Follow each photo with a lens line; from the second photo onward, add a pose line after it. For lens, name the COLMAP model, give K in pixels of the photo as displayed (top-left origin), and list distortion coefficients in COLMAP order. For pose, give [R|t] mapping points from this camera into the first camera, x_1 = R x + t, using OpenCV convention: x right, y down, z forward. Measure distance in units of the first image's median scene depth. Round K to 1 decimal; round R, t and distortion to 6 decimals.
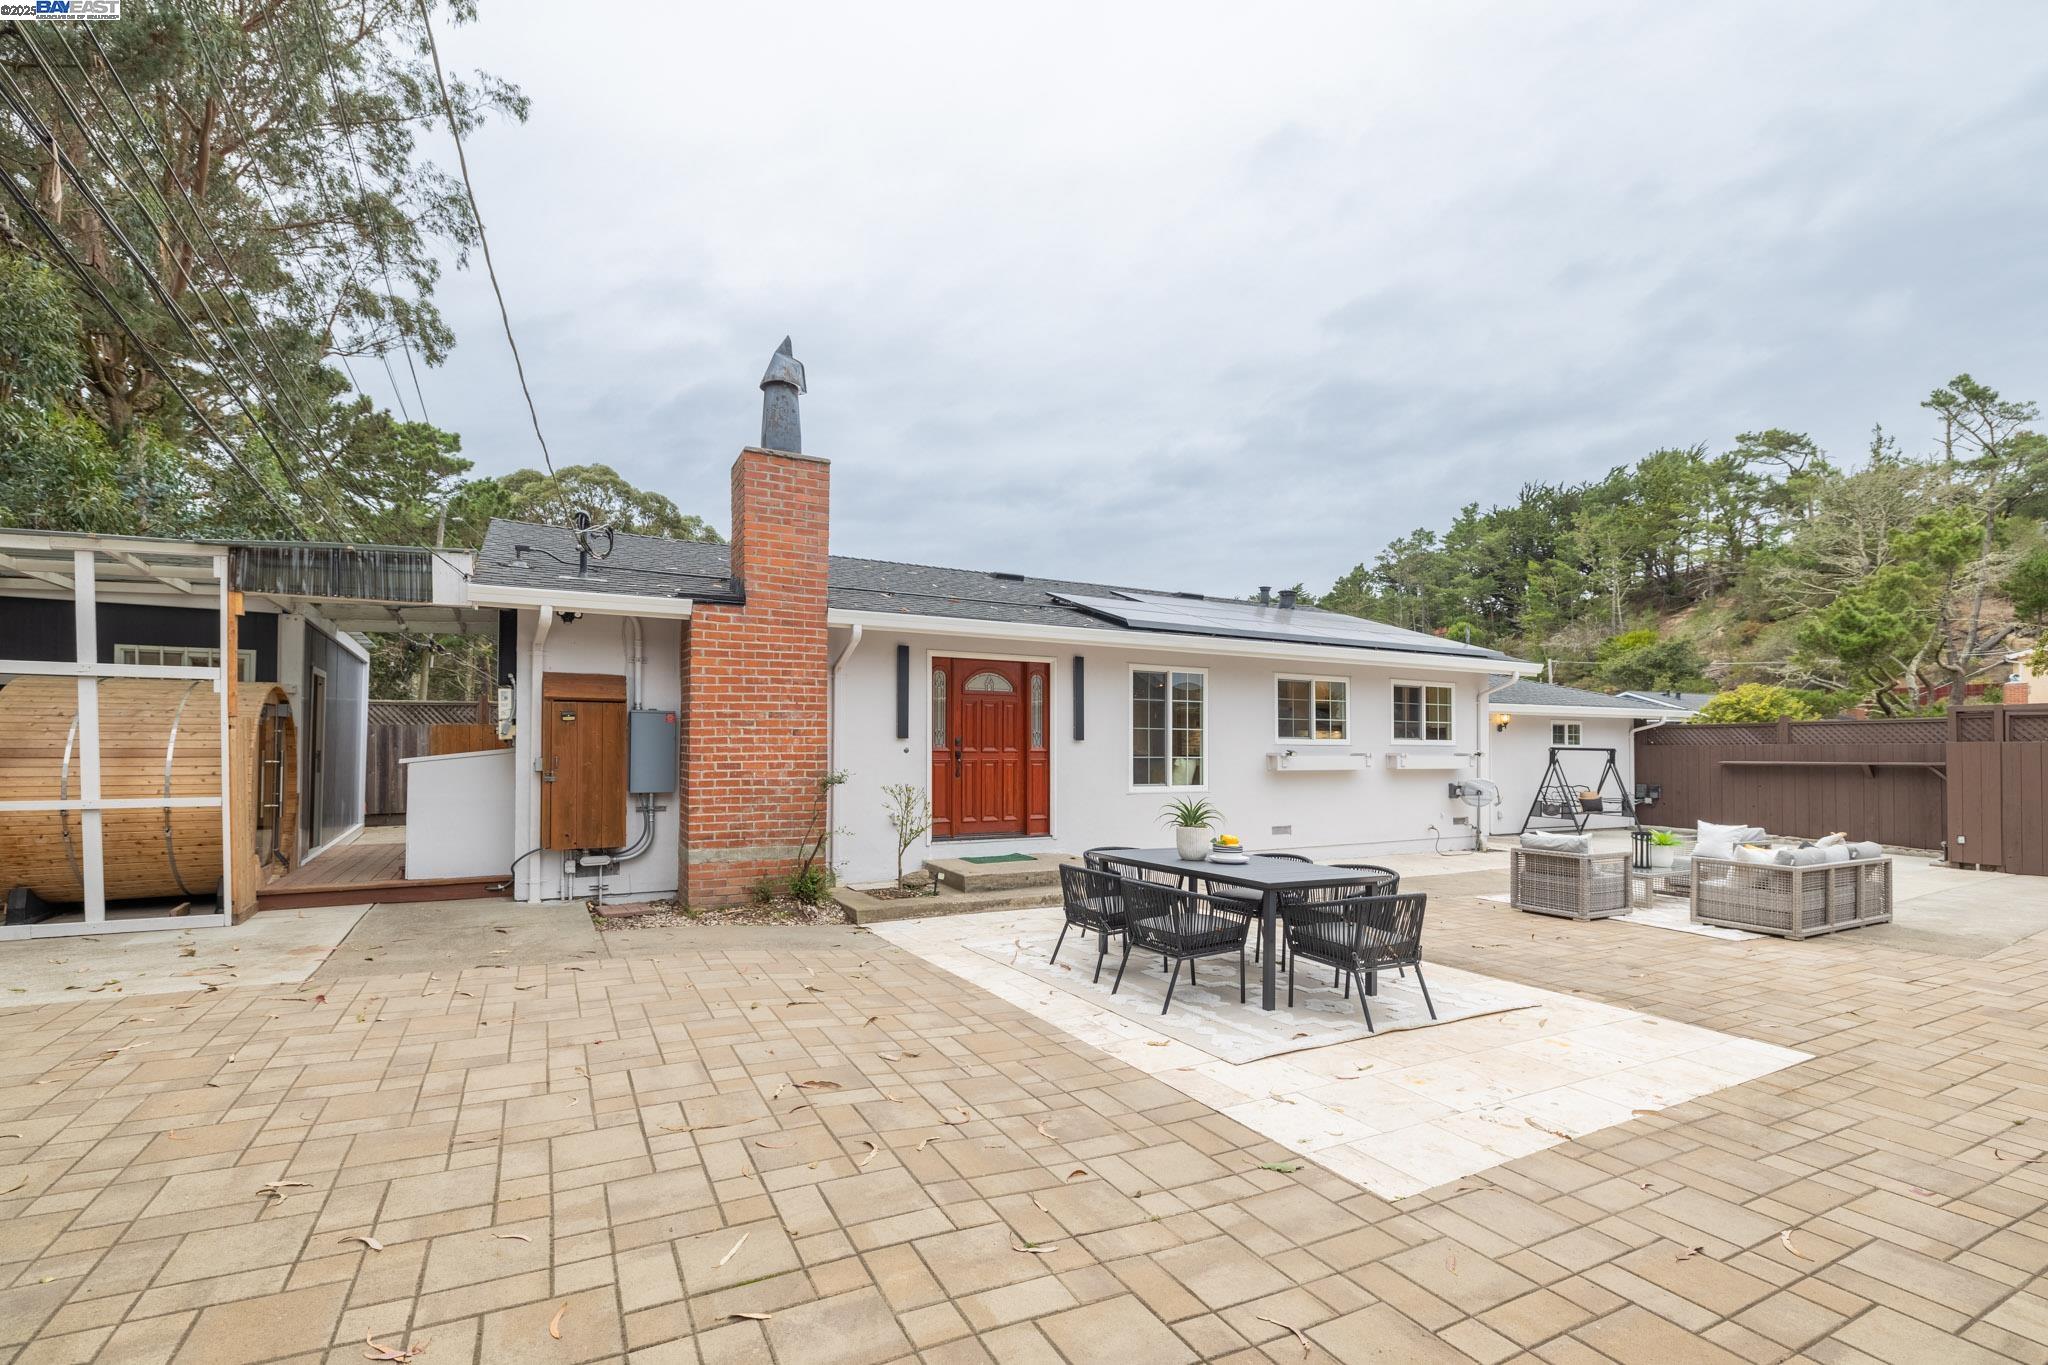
lens RADIAL K [[927.8, 0, 1057.6], [0, 927.8, 737.8], [0, 0, 1]] dist [0.002018, 0.000133]
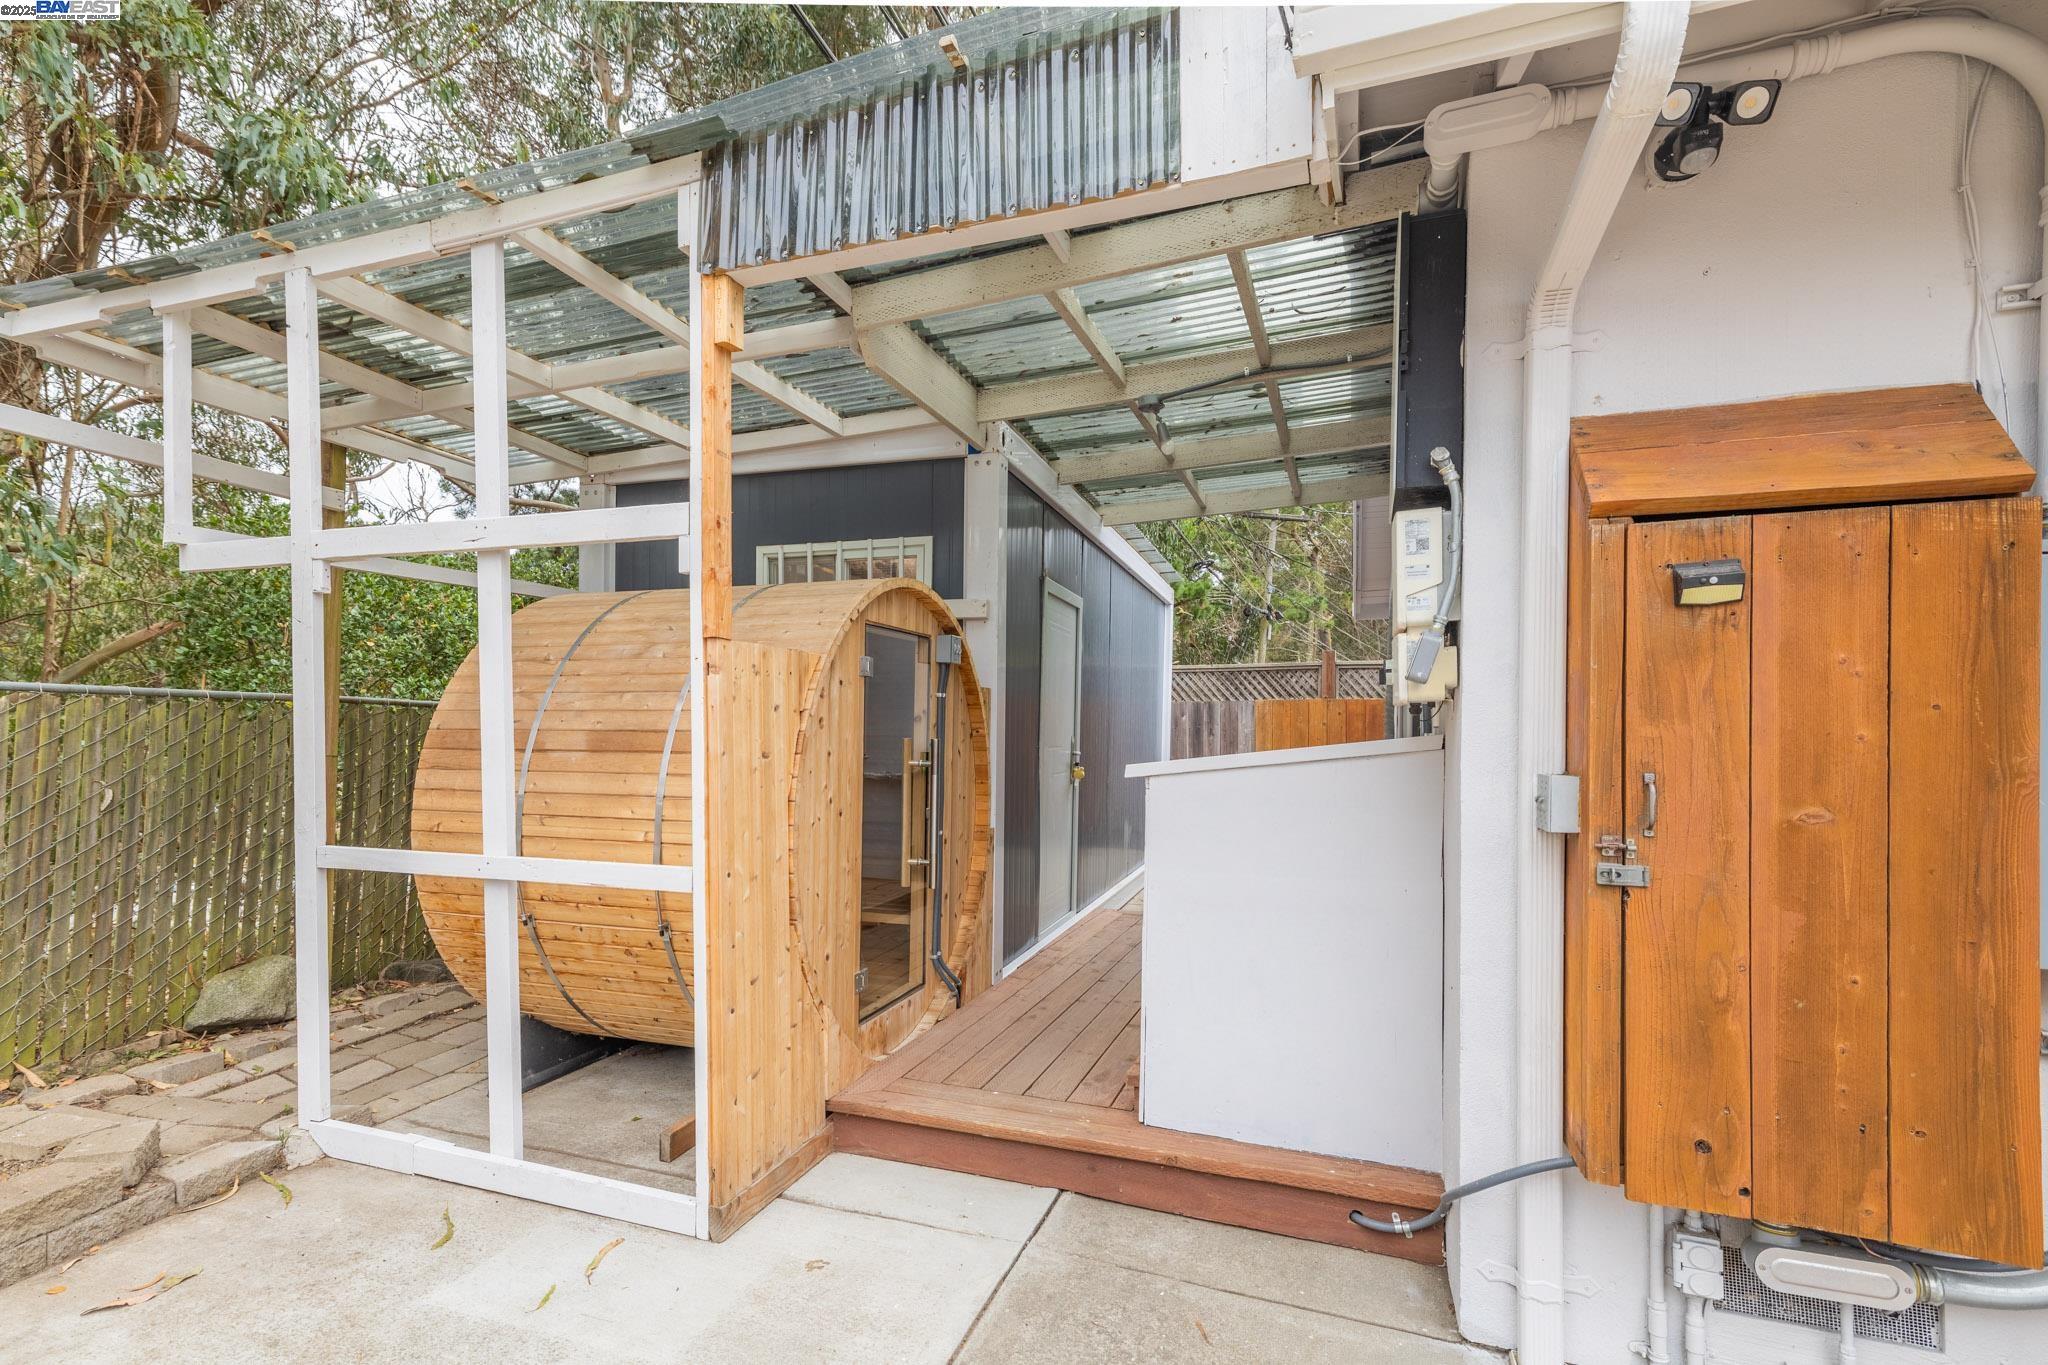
lens RADIAL K [[1095.7, 0, 1023.2], [0, 1095.7, 731.0], [0, 0, 1]] dist [0.002063, 0.000650]
pose [[0.681398, 0.000768, -0.731913, -0.447482], [0.001086, 0.999997, 0.002061, 0.009618], [0.731913, -0.002199, 0.681395, 0.710313]]
